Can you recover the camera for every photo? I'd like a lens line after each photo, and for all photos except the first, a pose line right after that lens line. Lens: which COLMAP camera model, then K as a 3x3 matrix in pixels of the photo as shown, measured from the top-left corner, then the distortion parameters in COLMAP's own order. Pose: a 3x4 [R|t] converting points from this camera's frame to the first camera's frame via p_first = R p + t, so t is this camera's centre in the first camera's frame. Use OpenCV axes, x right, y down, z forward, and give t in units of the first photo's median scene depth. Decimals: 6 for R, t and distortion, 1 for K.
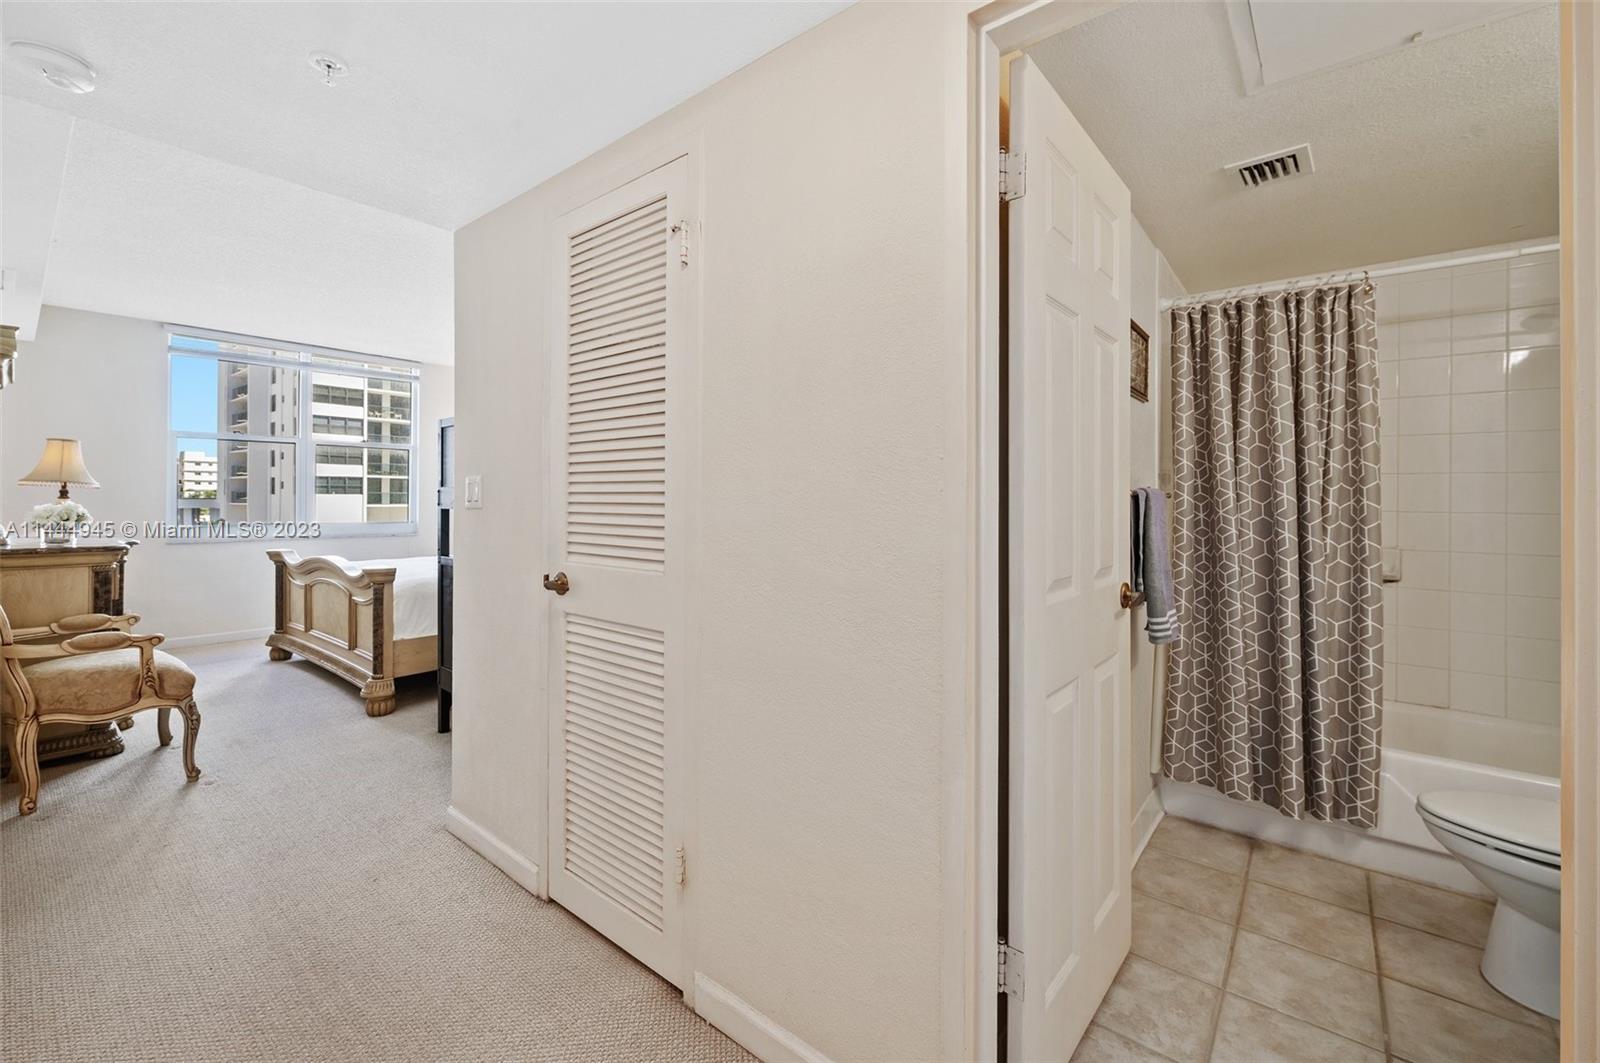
lens RADIAL K [[646.1, 0, 813.9], [0, 646.1, 494.2], [0, 0, 1]] dist [0.000749, -0.001077]
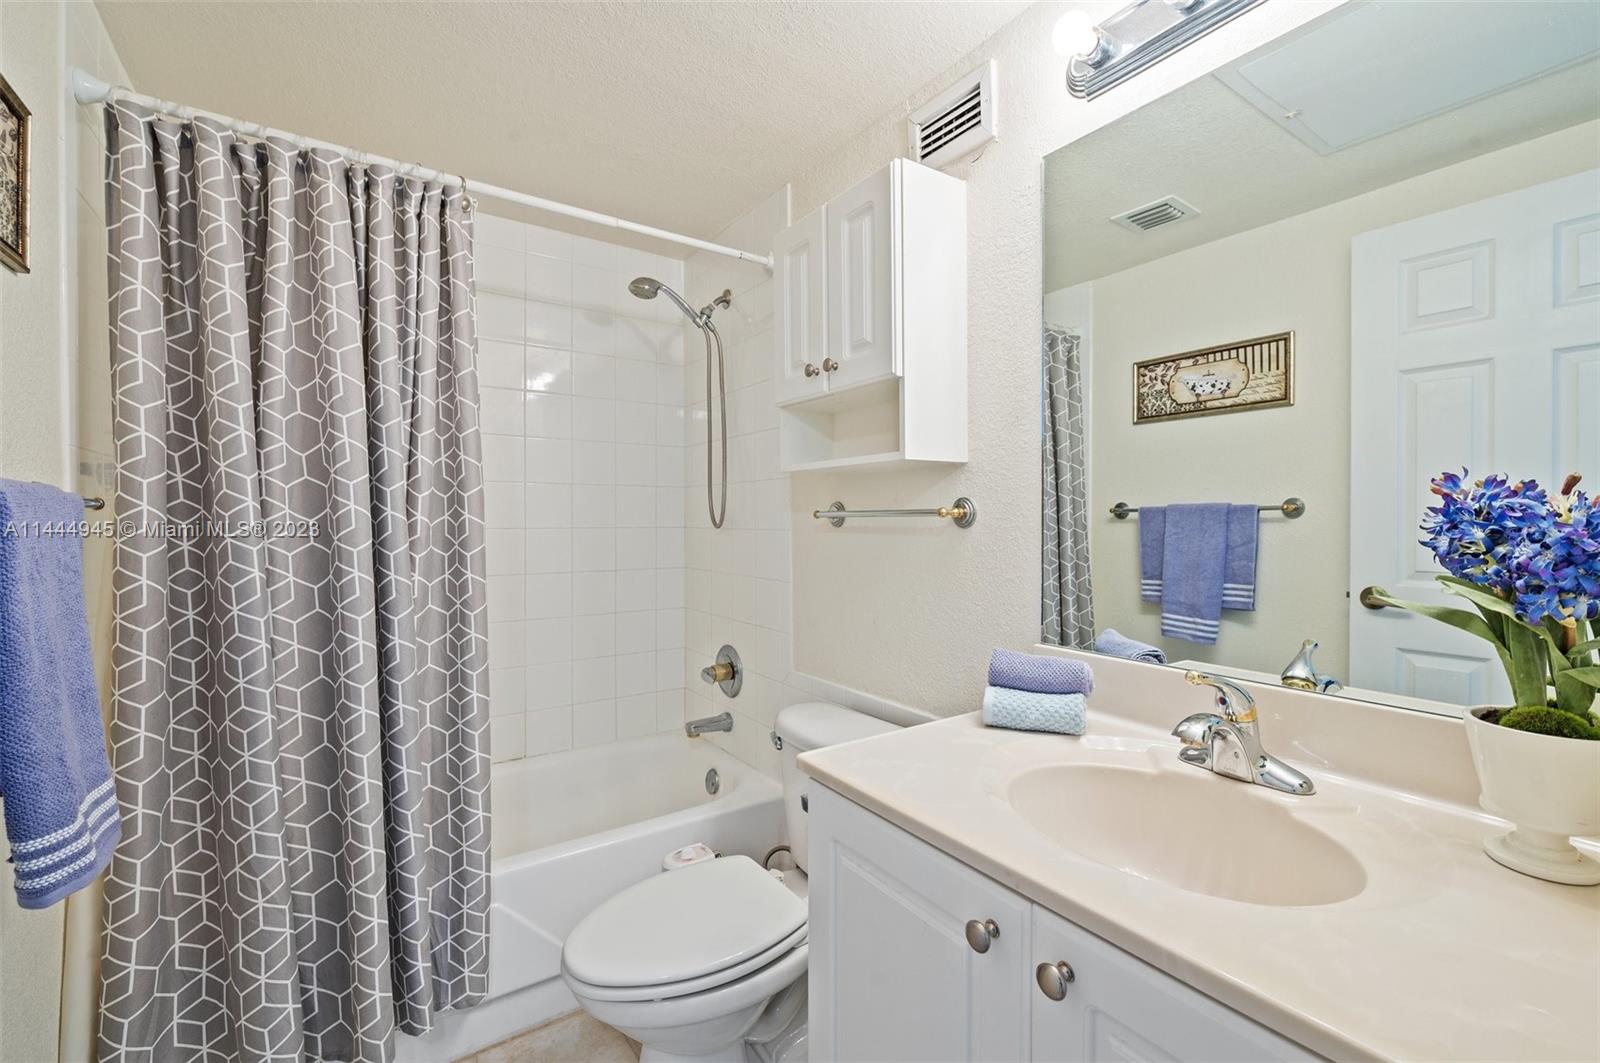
lens RADIAL K [[672.2, 0, 803.0], [0, 672.2, 528.5], [0, 0, 1]] dist [-0.005019, -0.000808]
pose [[0.293033, -0.015176, 0.955982, 0.273682], [-0.001829, 0.999863, 0.016433, 0.011778], [-0.956101, -0.006564, 0.292965, 0.436676]]
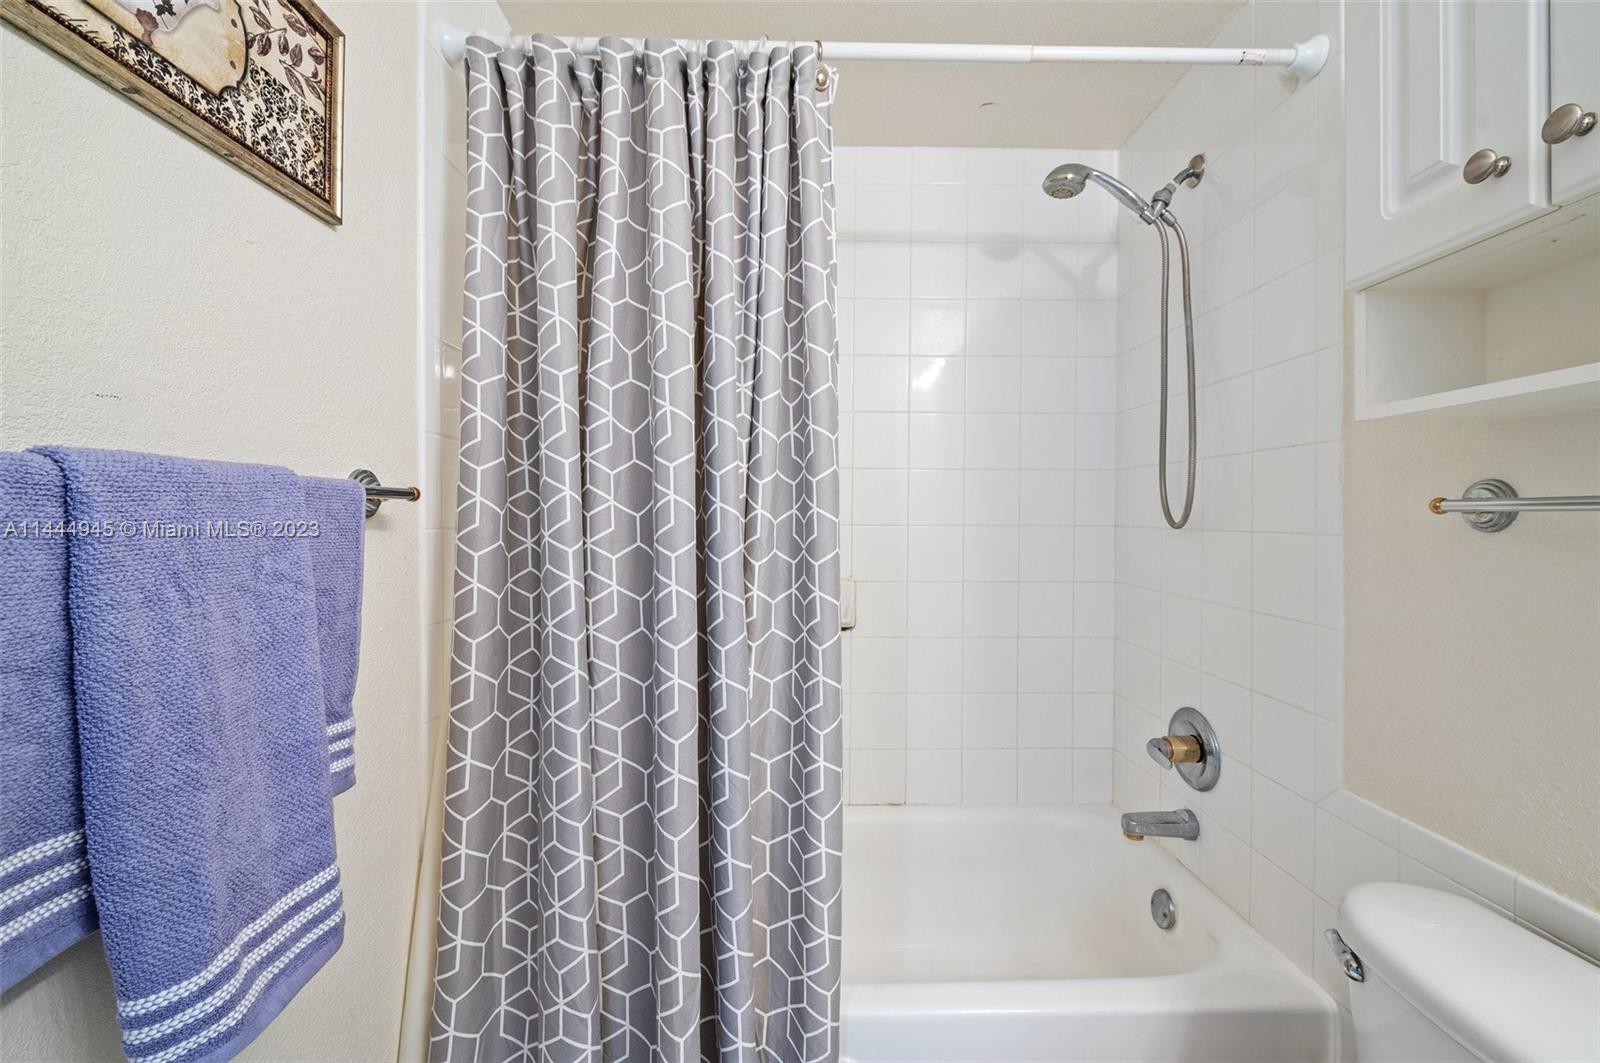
lens RADIAL K [[646.1, 0, 822.5], [0, 646.1, 524.7], [0, 0, 1]] dist [0.000749, -0.001077]
pose [[0.752745, -0.011953, 0.658204, 0.513634], [-0.003588, 0.999746, 0.022259, 0.011837], [-0.658303, -0.019117, 0.752510, 0.602489]]
